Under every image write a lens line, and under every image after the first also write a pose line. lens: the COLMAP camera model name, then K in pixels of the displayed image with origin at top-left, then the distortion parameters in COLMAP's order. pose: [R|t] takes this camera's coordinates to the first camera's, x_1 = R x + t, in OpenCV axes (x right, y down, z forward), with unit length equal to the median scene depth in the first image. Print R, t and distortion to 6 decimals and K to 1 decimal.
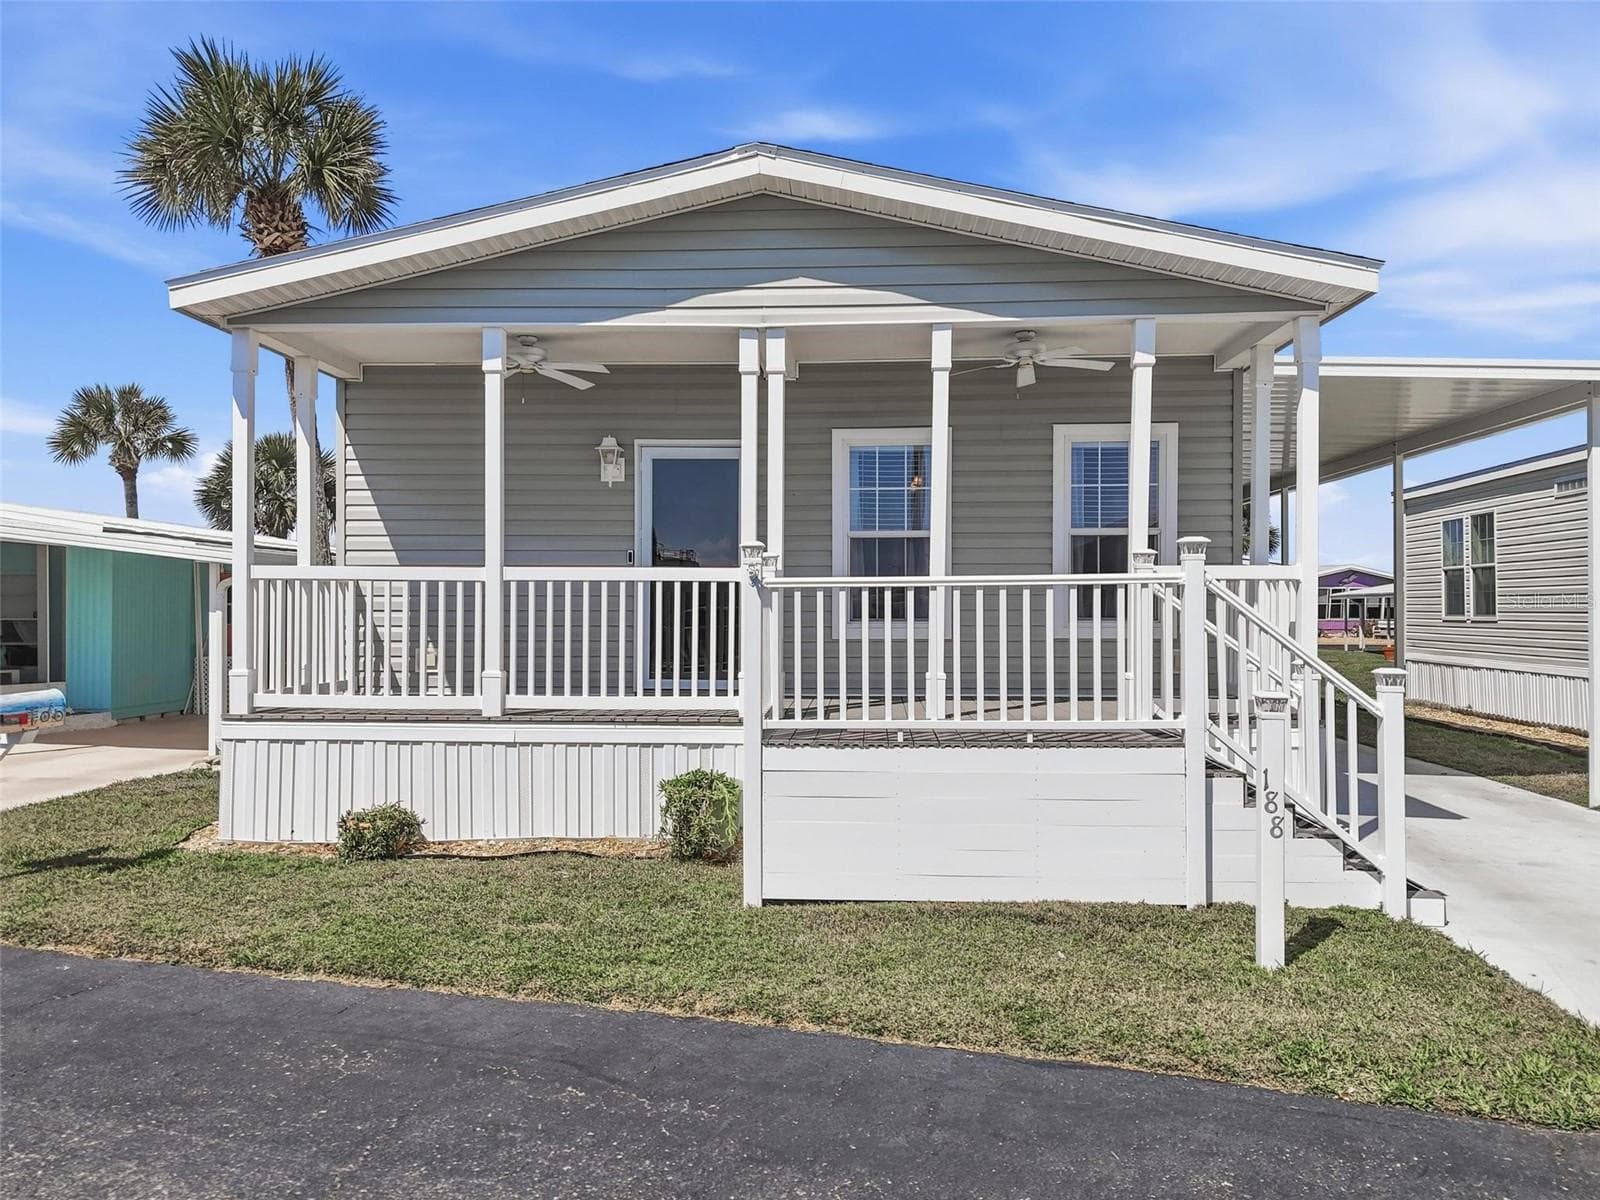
lens RADIAL K [[1197.9, 0, 800.0], [0, 1197.9, 600.0], [0, 0, 1]] dist [0.060232, -0.051755]
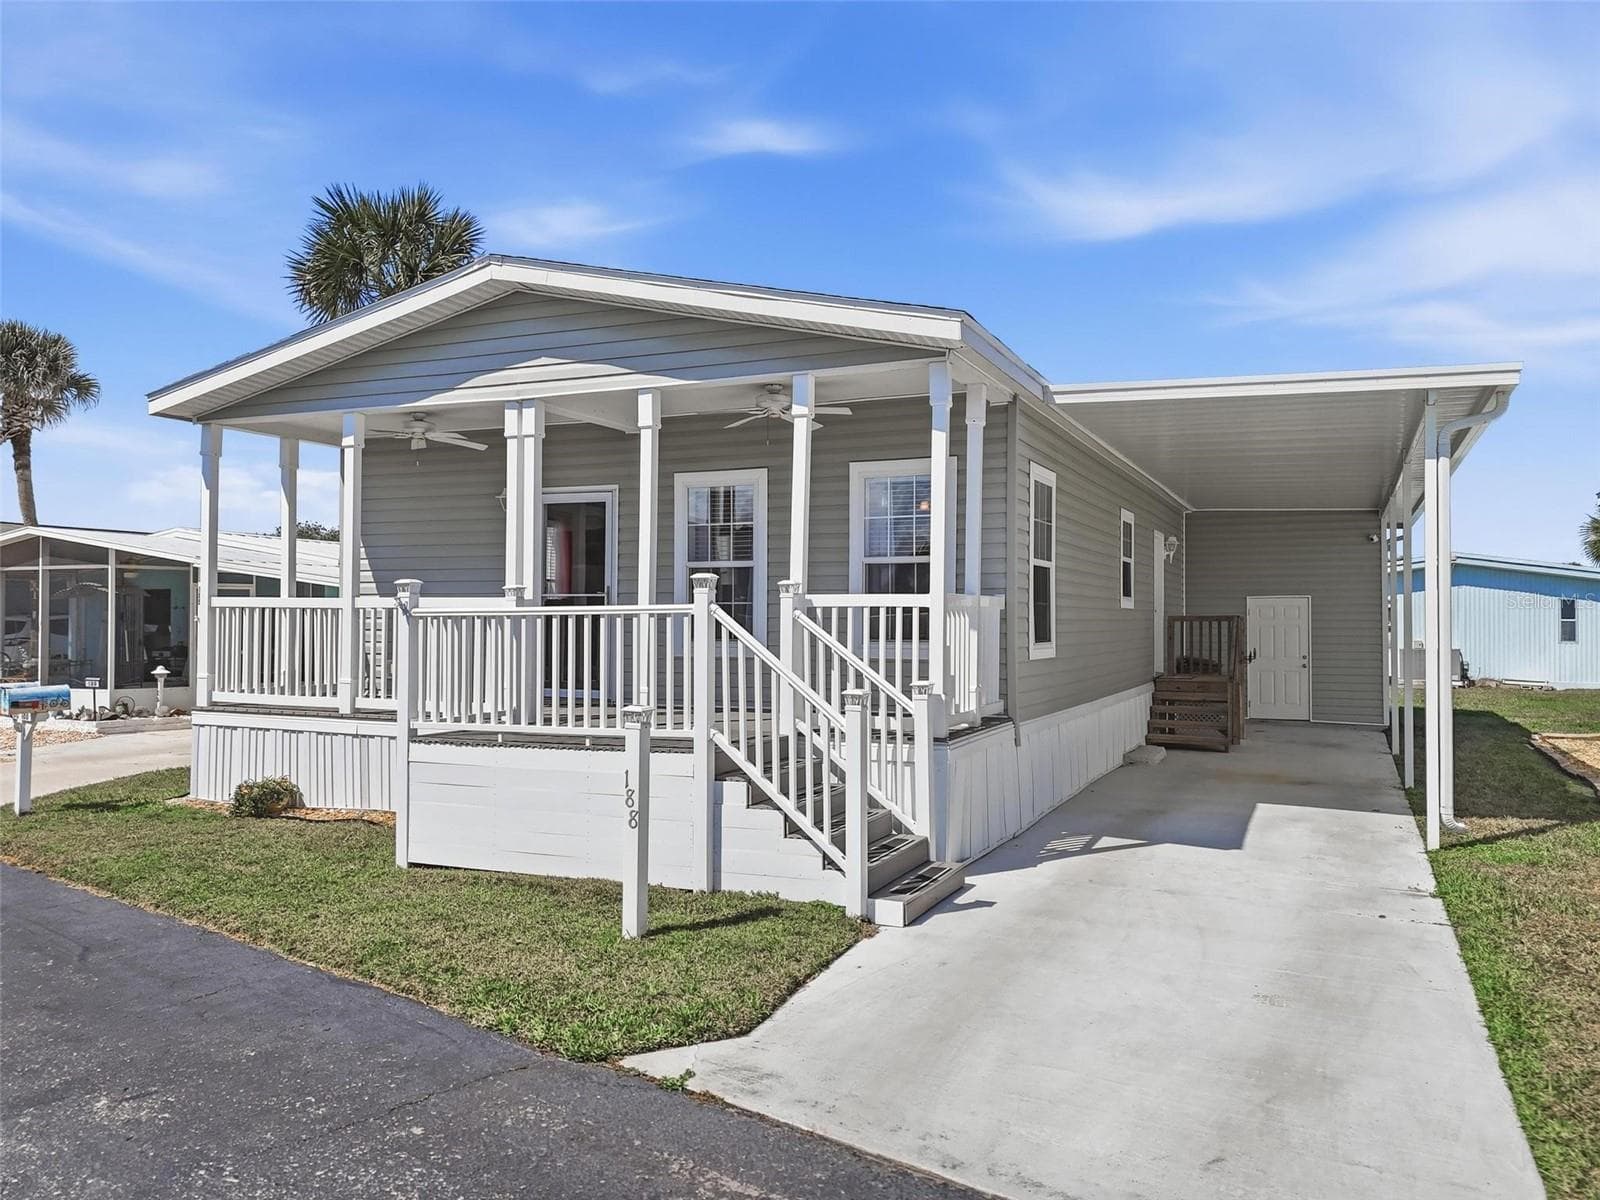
lens RADIAL K [[1197.9, 0, 800.0], [0, 1197.9, 600.0], [0, 0, 1]] dist [0.060232, -0.051755]
pose [[0.935351, -0.002194, -0.353714, 0.665969], [-0.002374, 0.999919, -0.012480, -0.009769], [0.353713, 0.012513, 0.935270, -0.037124]]
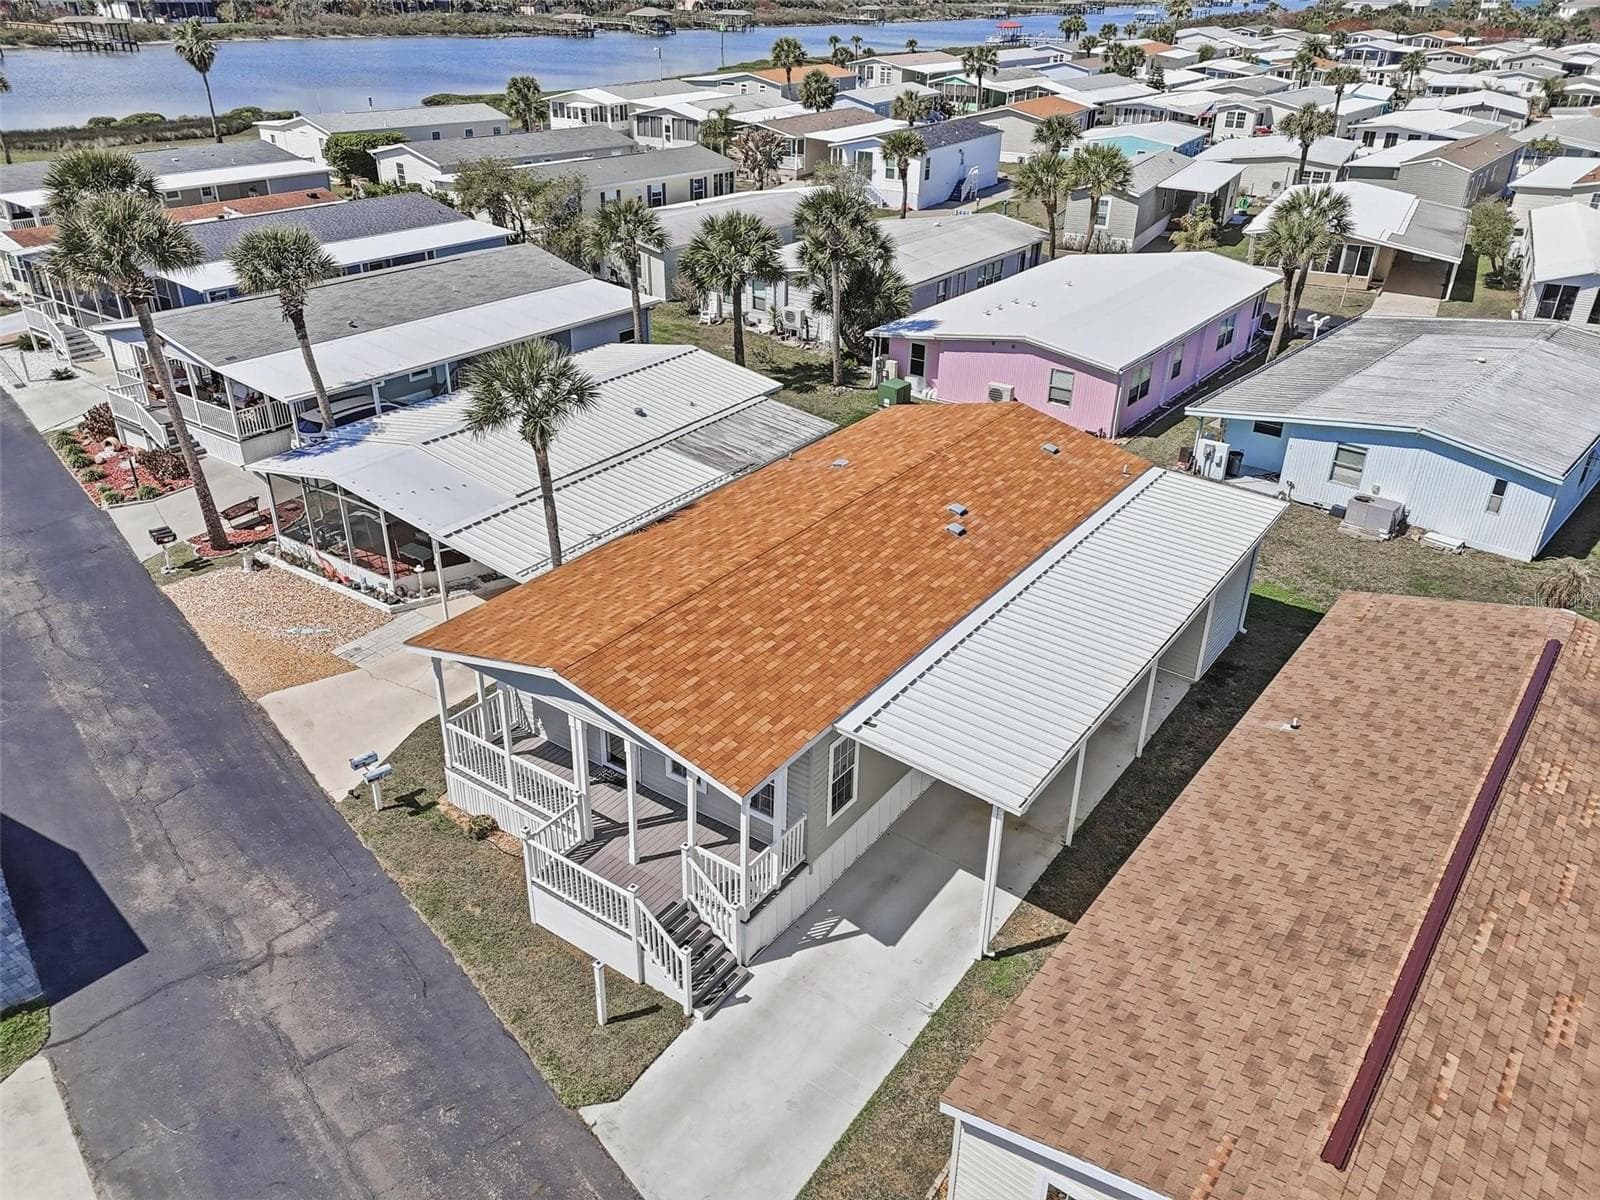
lens RADIAL K [[1197.9, 0, 800.0], [0, 1197.9, 600.0], [0, 0, 1]] dist [0.060232, -0.051755]
pose [[0.851185, 0.261640, -0.455005, 1.429233], [-0.016711, 0.879966, 0.474743, -1.594964], [0.524600, -0.396490, 0.753386, -0.531285]]
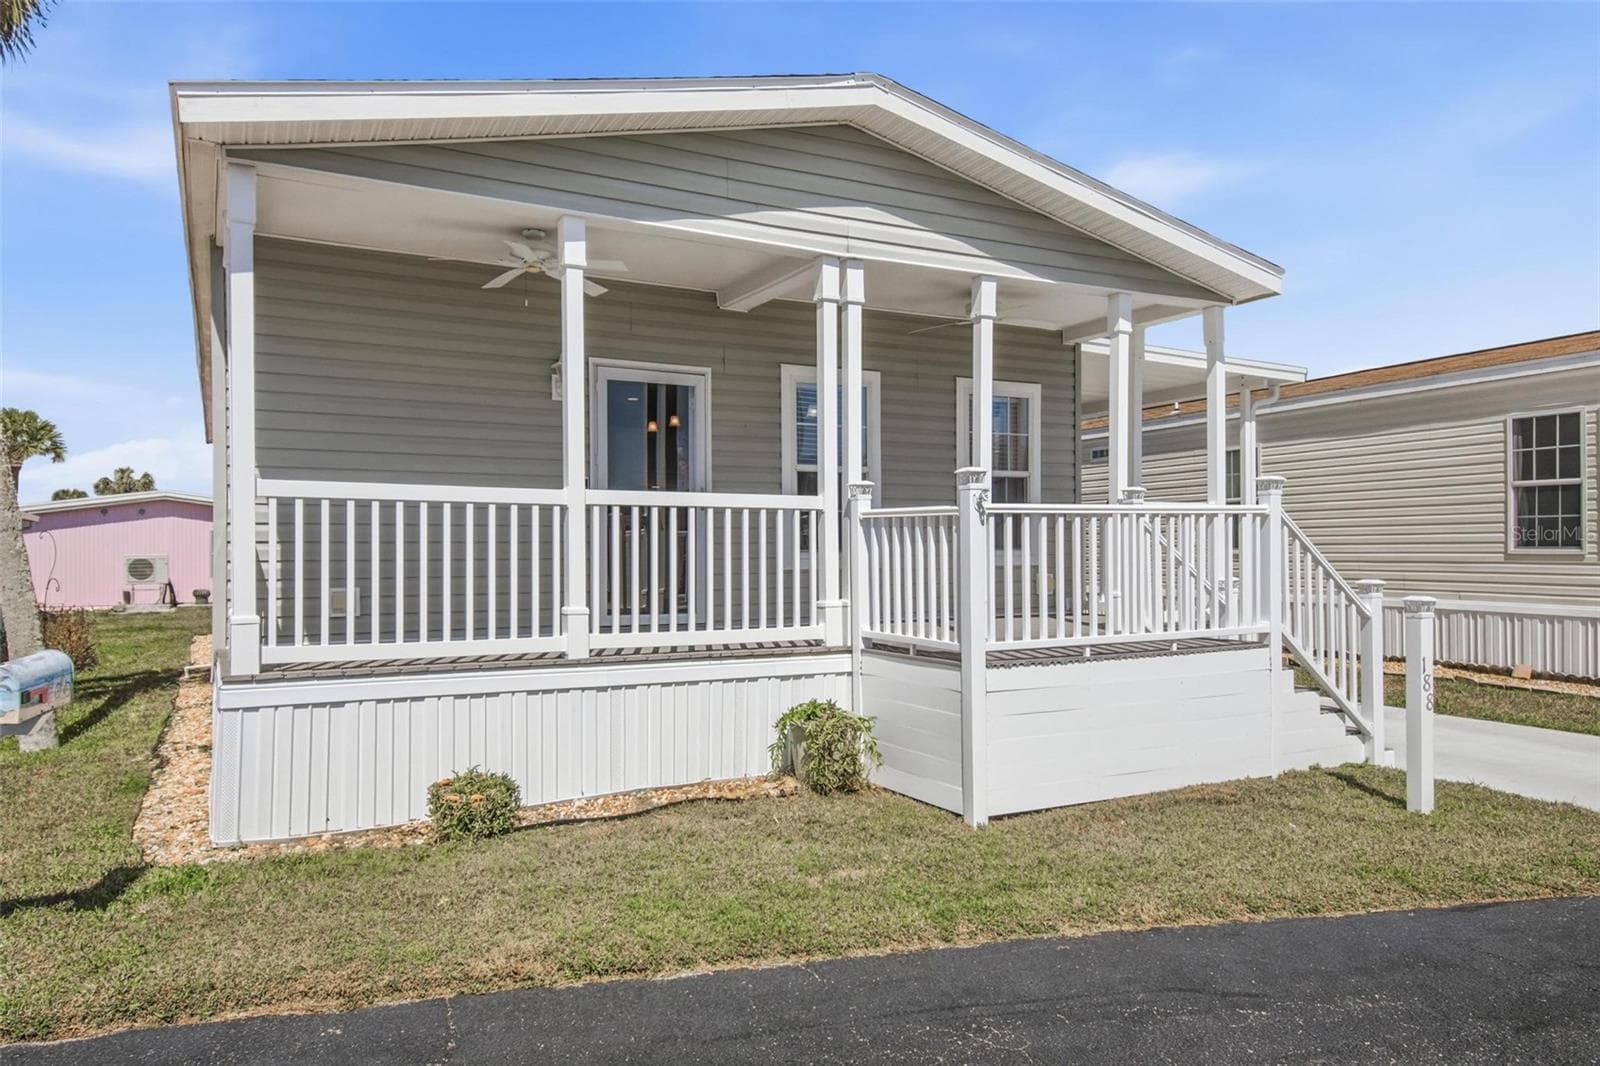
lens RADIAL K [[1099.4, 0, 807.1], [0, 1099.4, 544.6], [0, 0, 1]] dist [0.042220, -0.001333]
pose [[0.856571, -0.002091, 0.516024, -0.534602], [0.001620, 0.999998, 0.001363, 0.012541], [-0.516026, -0.000332, 0.856573, 0.225580]]
